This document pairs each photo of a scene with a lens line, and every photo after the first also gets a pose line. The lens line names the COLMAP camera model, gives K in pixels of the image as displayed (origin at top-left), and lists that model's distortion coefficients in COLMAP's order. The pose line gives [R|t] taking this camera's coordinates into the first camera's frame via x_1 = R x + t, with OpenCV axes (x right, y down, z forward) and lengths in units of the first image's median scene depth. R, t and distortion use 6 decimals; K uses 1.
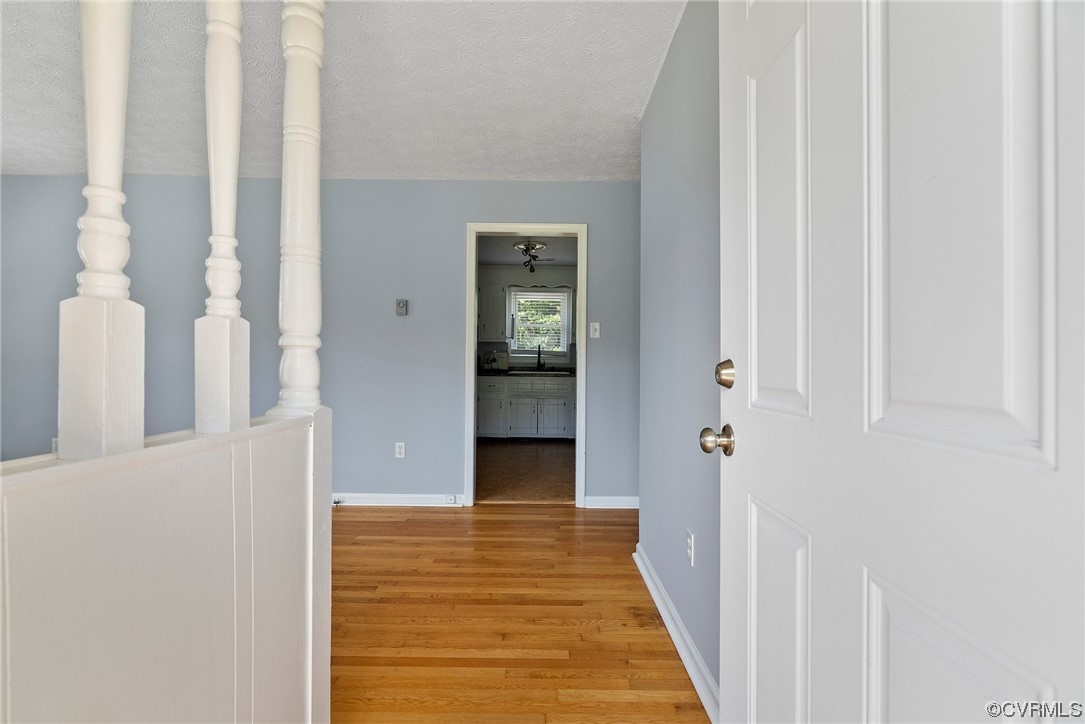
lens RADIAL K [[493.5, 0, 541.3], [0, 493.5, 371.7], [0, 0, 1]] dist [-0.009103, 0.000661]
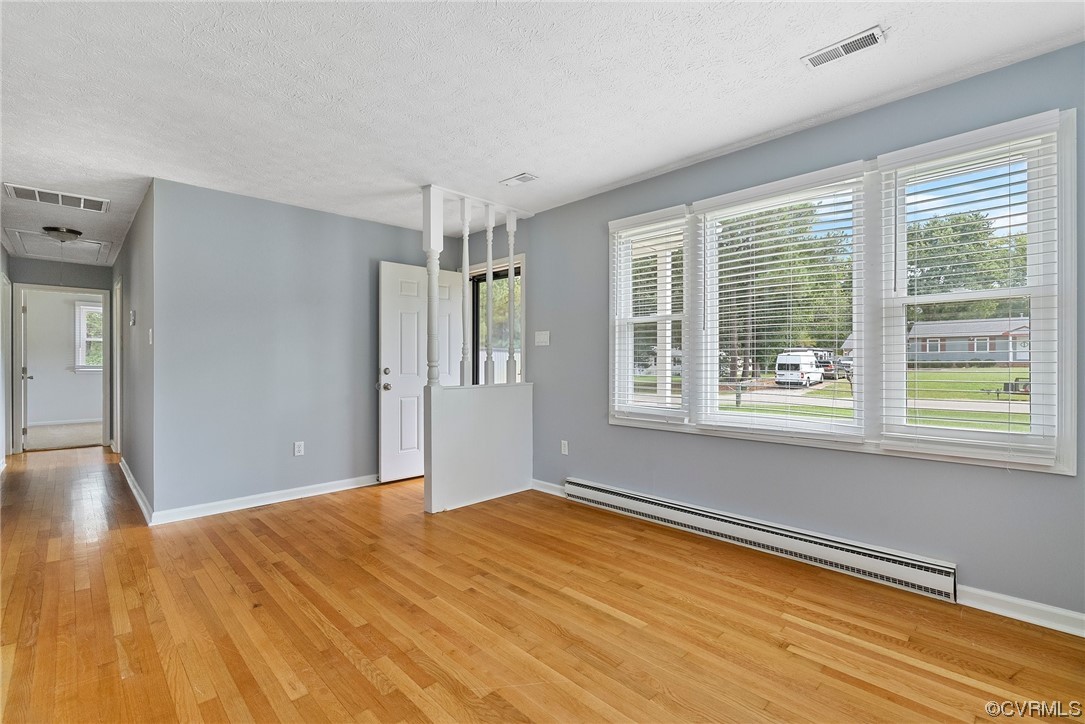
lens RADIAL K [[487.4, 0, 542.5], [0, 487.4, 362.0], [0, 0, 1]] dist [-0.011742, 0.003094]
pose [[-0.697422, -0.011514, 0.716568, -1.335369], [0.002868, 0.999818, 0.018856, -0.055274], [-0.716655, 0.015206, -0.697262, 1.111152]]
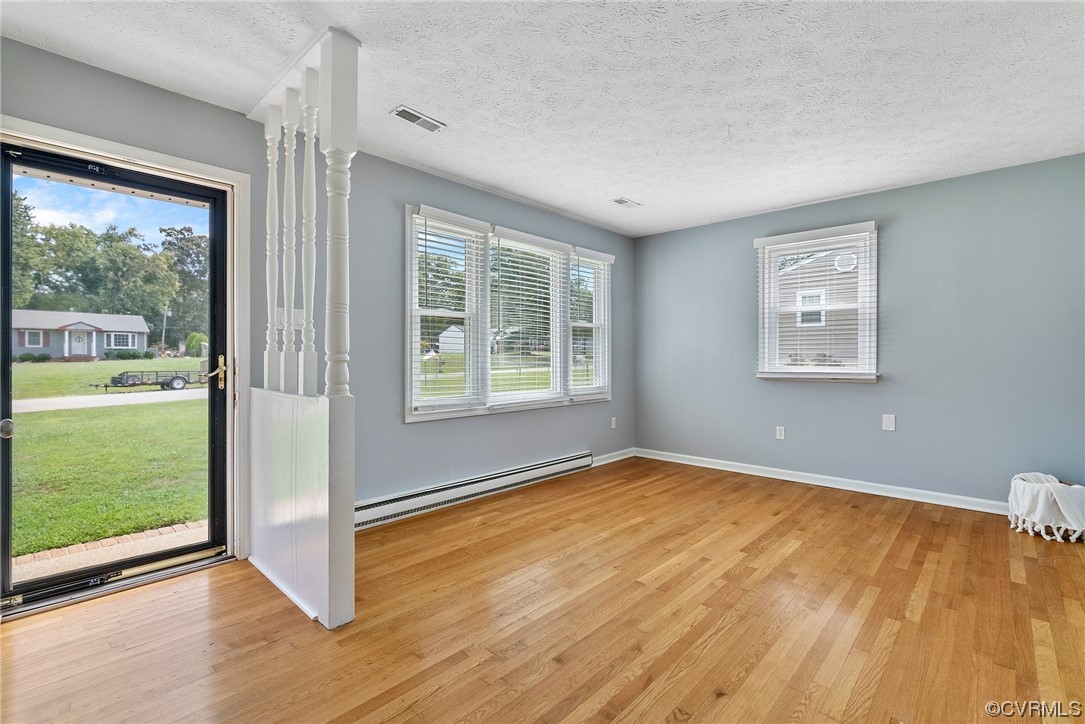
lens RADIAL K [[487.4, 0, 542.5], [0, 487.4, 362.0], [0, 0, 1]] dist [-0.011742, 0.003094]
pose [[-0.687743, -0.005245, -0.725936, 0.112083], [-0.019779, 0.999738, 0.011516, -0.033036], [0.725685, 0.022279, -0.687666, 1.129406]]
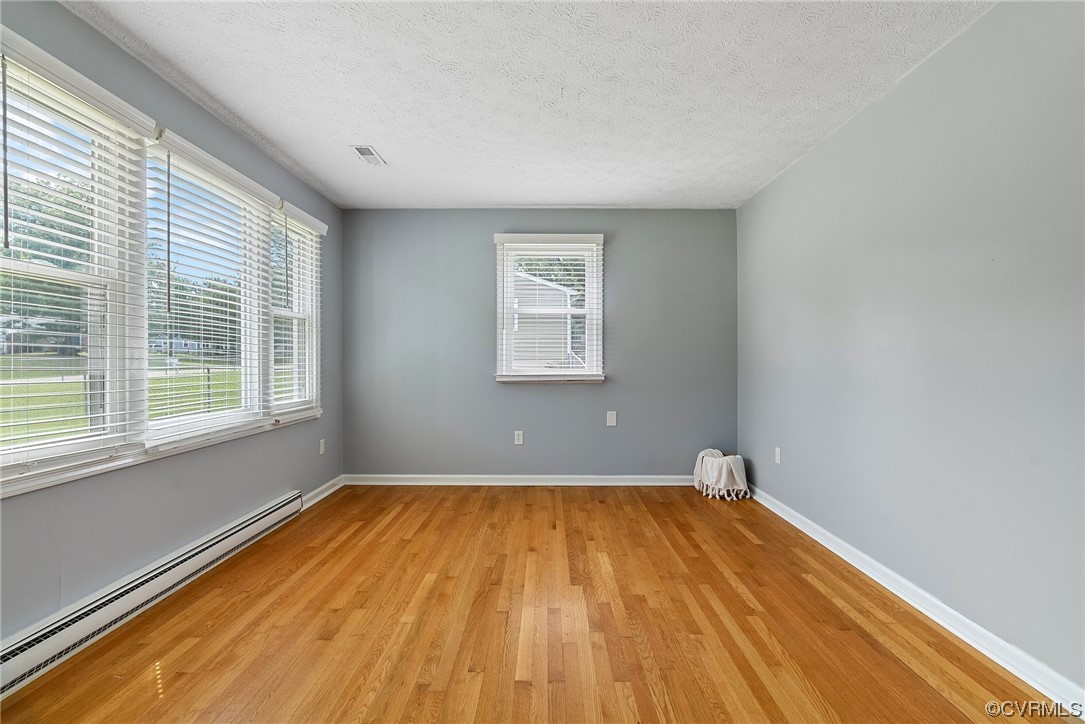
lens RADIAL K [[487.4, 0, 542.5], [0, 487.4, 362.0], [0, 0, 1]] dist [-0.011742, 0.003094]
pose [[-0.011470, -0.008256, -0.999900, -0.028098], [-0.014773, 0.999858, -0.008087, -0.027560], [0.999825, 0.014678, -0.011590, 0.704547]]
